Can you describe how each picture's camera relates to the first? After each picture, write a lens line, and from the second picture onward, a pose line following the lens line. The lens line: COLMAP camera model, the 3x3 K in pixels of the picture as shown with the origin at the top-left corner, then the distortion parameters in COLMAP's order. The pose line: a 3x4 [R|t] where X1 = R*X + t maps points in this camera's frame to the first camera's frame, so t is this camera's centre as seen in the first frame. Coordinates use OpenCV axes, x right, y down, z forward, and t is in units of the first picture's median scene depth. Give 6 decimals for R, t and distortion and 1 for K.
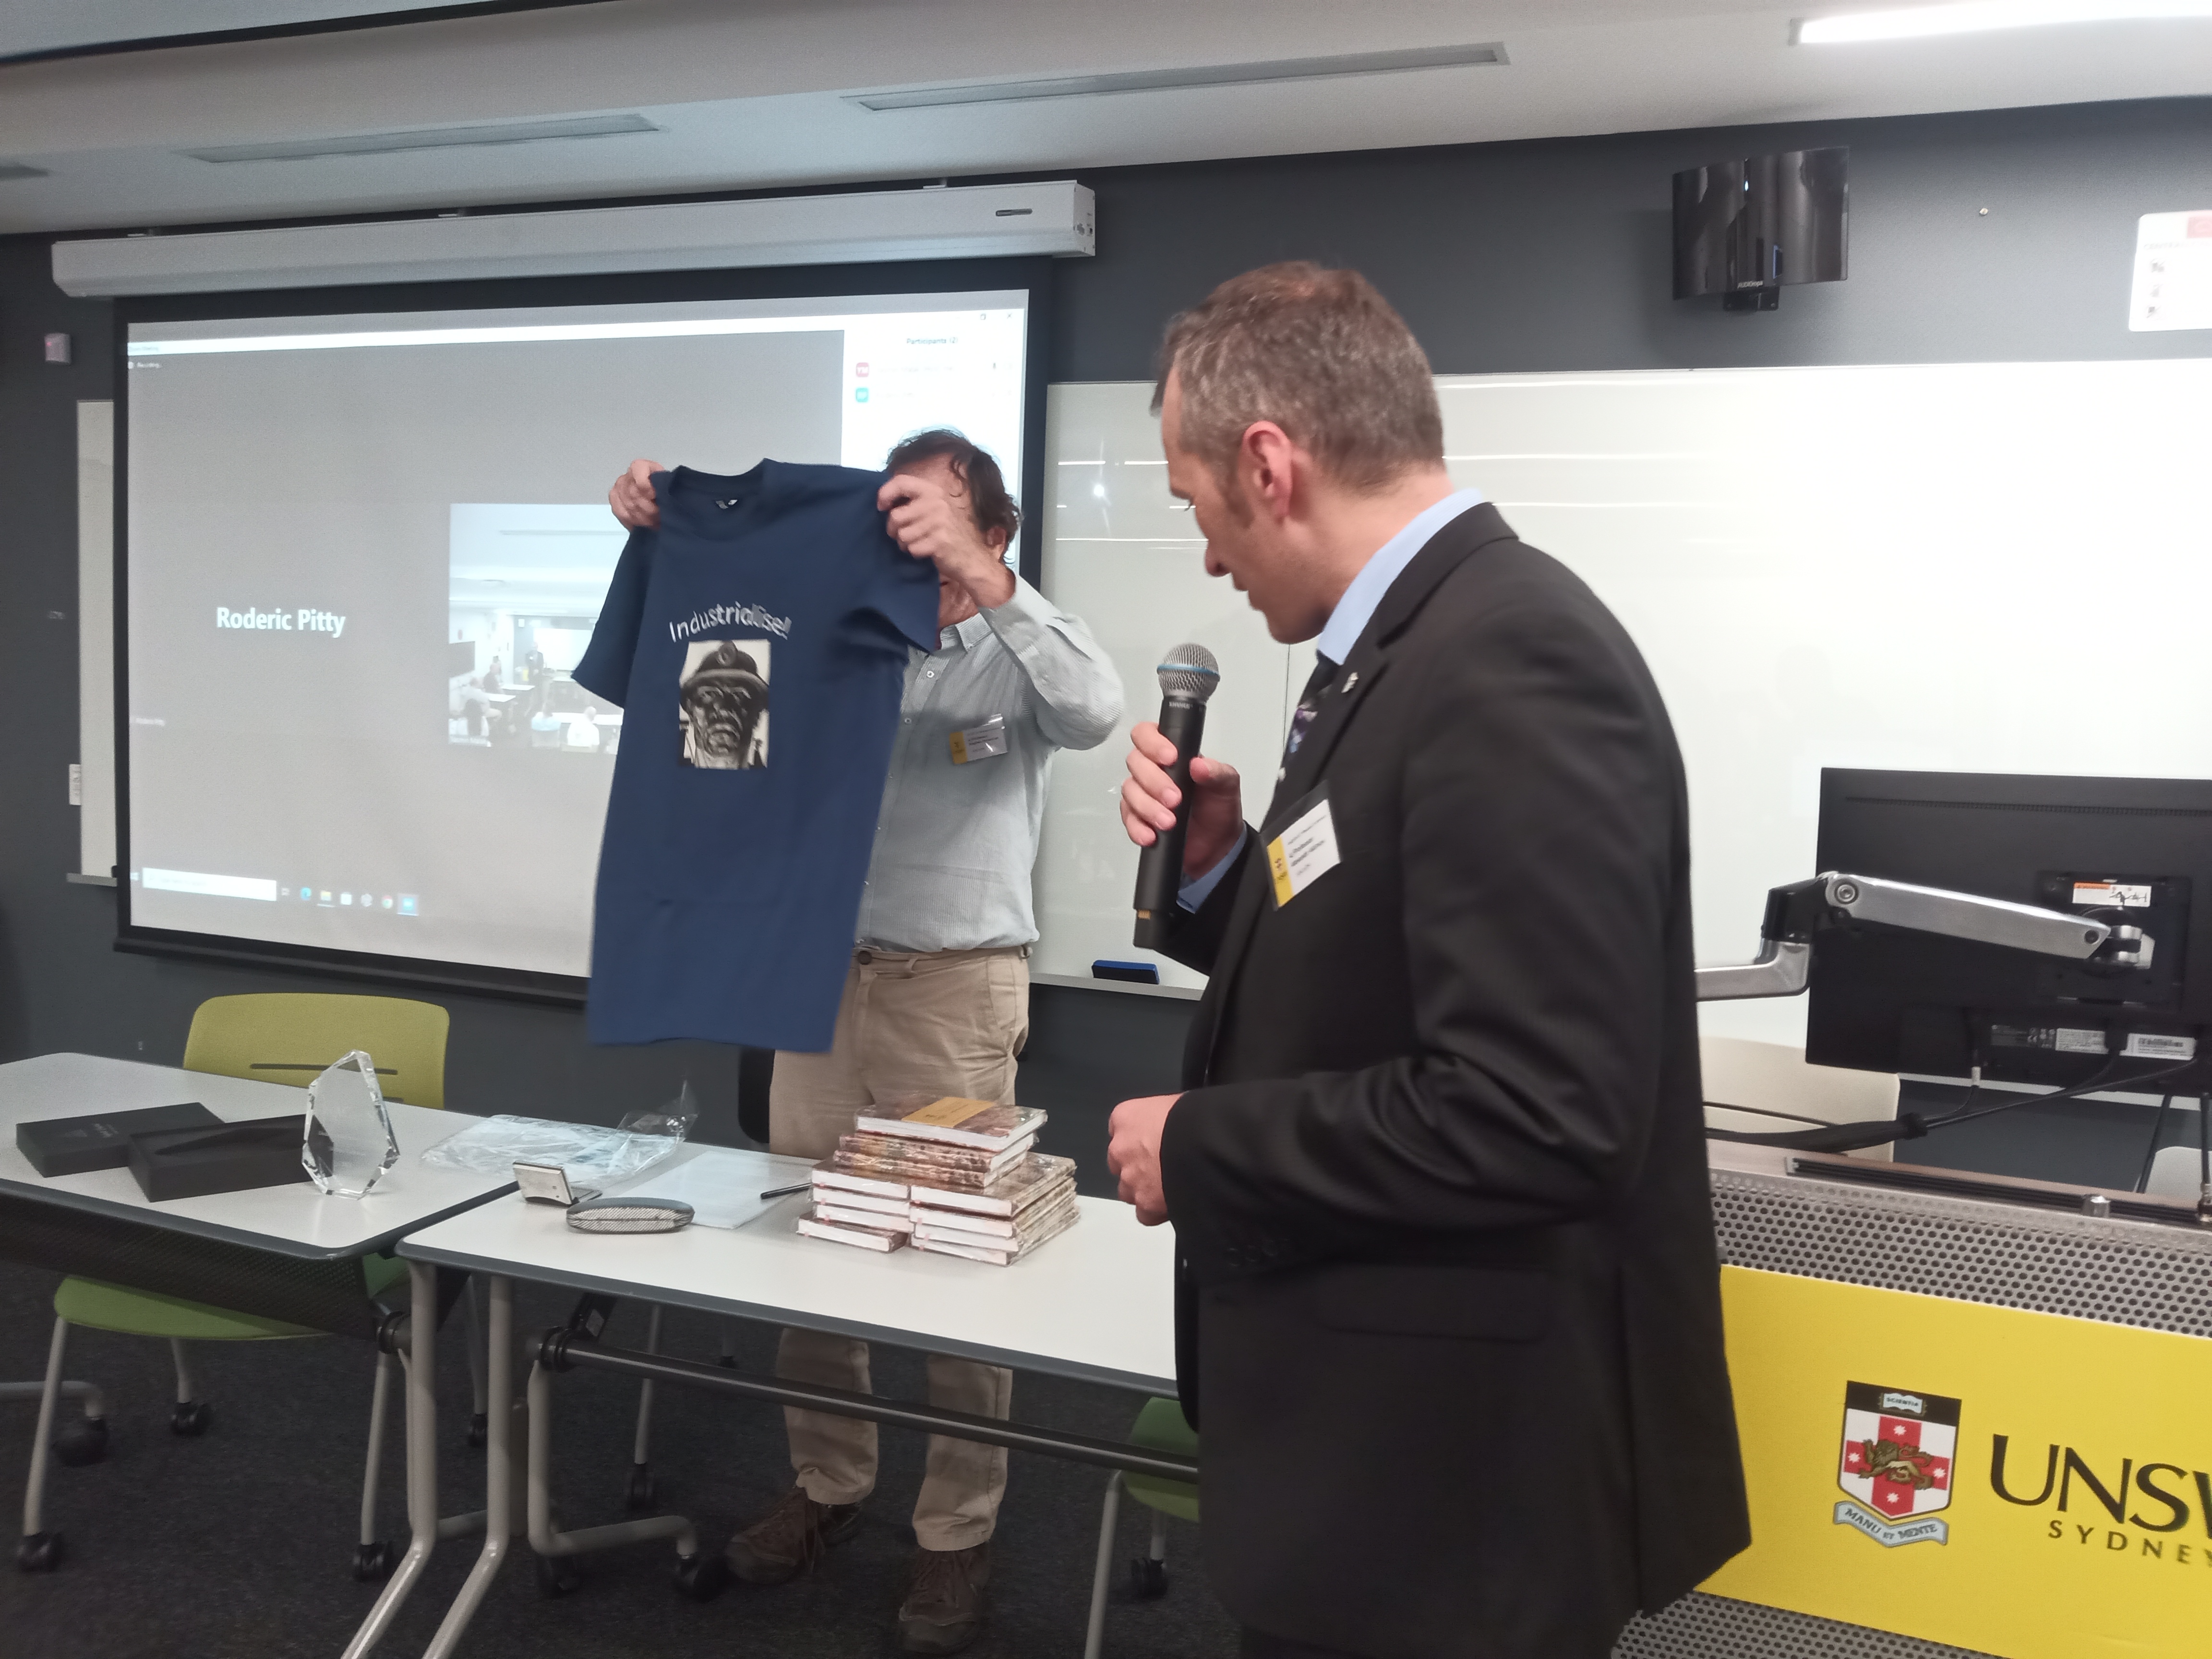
lens RADIAL K [[1744.2, 0, 1106.0], [0, 1744.2, 829.5], [0, 0, 1]] dist [0.046026, -0.045014]
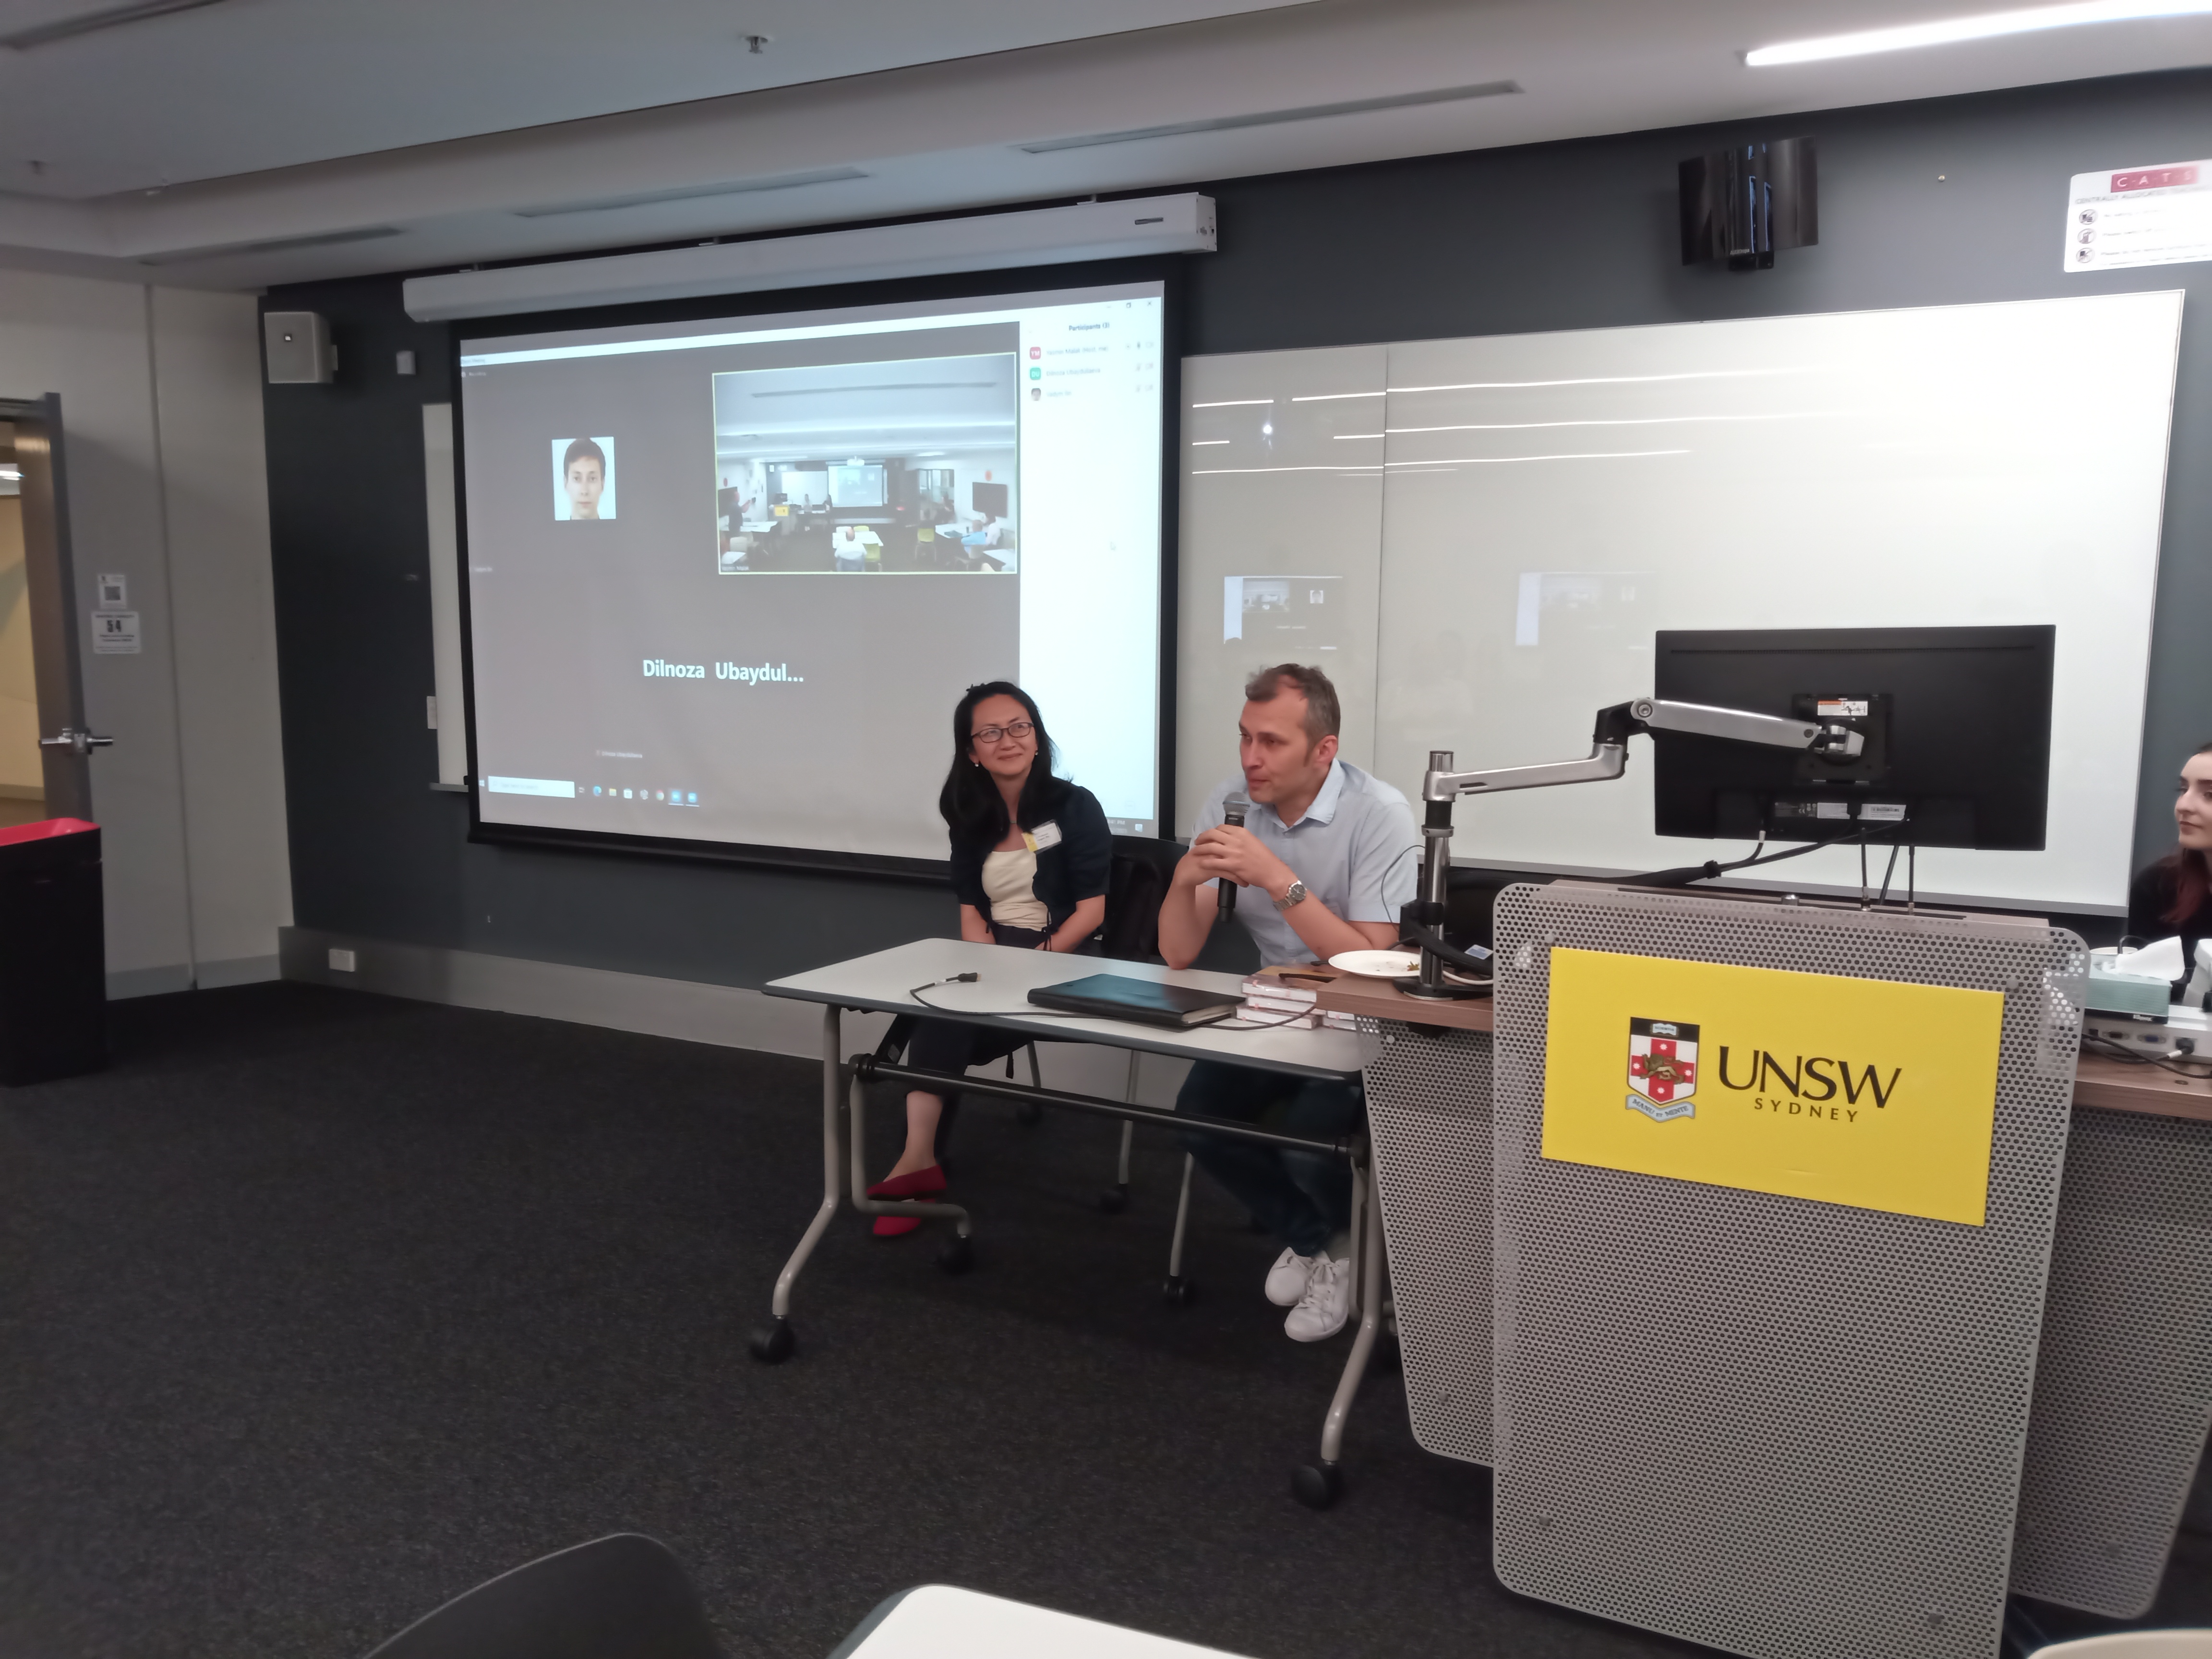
lens RADIAL K [[1766.9, 0, 1106.0], [0, 1766.9, 829.5], [0, 0, 1]] dist [0.024640, 0.001982]
pose [[0.991687, -0.019238, -0.127226, 0.090800], [0.023842, 0.999111, 0.034762, 0.045084], [0.126444, -0.037506, 0.991264, -0.348990]]
